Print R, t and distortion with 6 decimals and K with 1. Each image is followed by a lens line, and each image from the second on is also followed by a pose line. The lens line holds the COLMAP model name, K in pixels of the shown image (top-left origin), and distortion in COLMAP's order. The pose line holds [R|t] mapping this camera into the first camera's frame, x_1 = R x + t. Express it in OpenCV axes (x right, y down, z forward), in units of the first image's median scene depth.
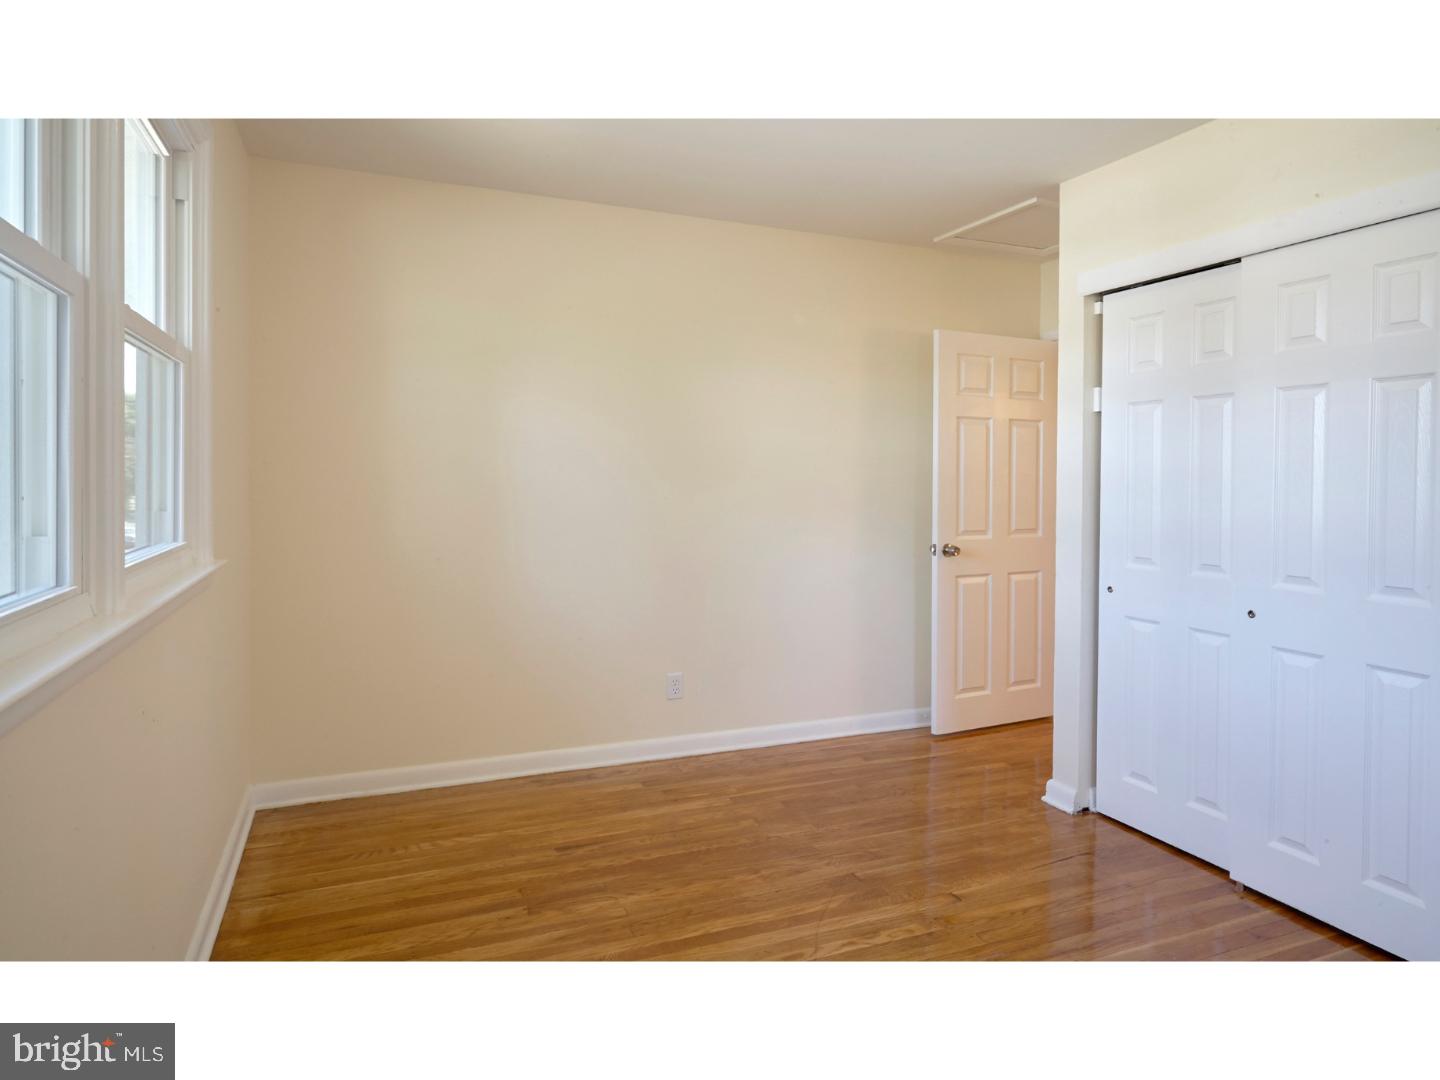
lens RADIAL K [[808.0, 0, 716.9], [0, 808.0, 536.2], [0, 0, 1]] dist [0.003480, 0.000242]
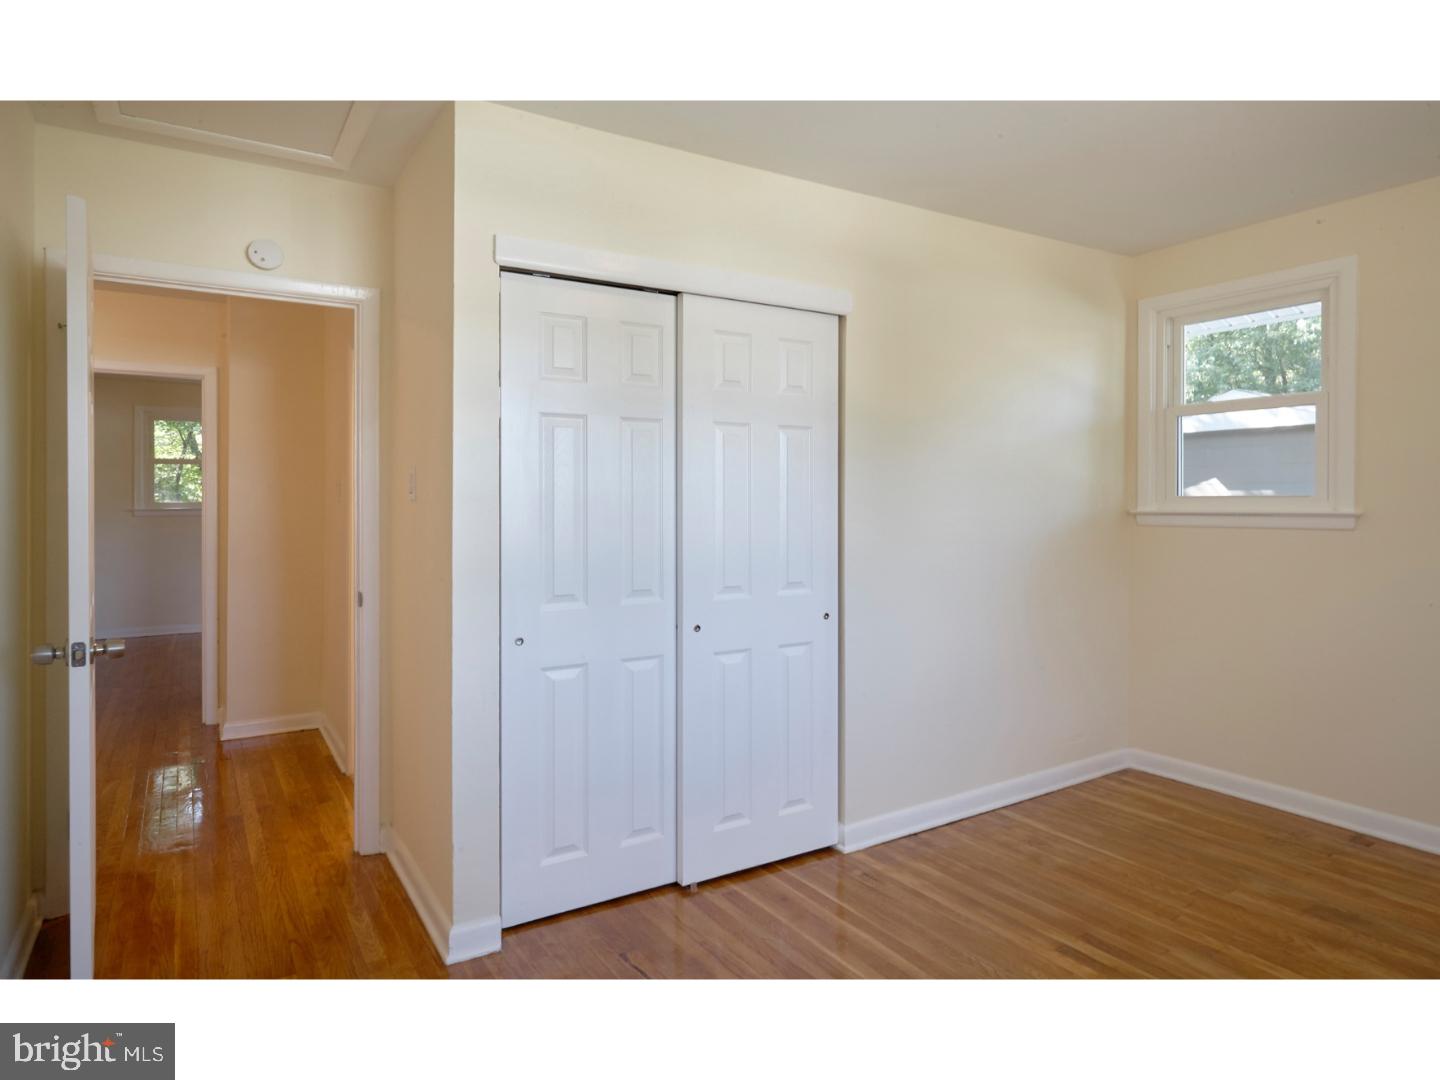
lens RADIAL K [[808.0, 0, 716.9], [0, 808.0, 536.2], [0, 0, 1]] dist [0.003480, 0.000242]
pose [[-0.128577, -0.035019, 0.991081, -0.389660], [0.076694, 0.996032, 0.045144, -0.069888], [-0.988730, 0.081814, -0.125381, 1.057638]]
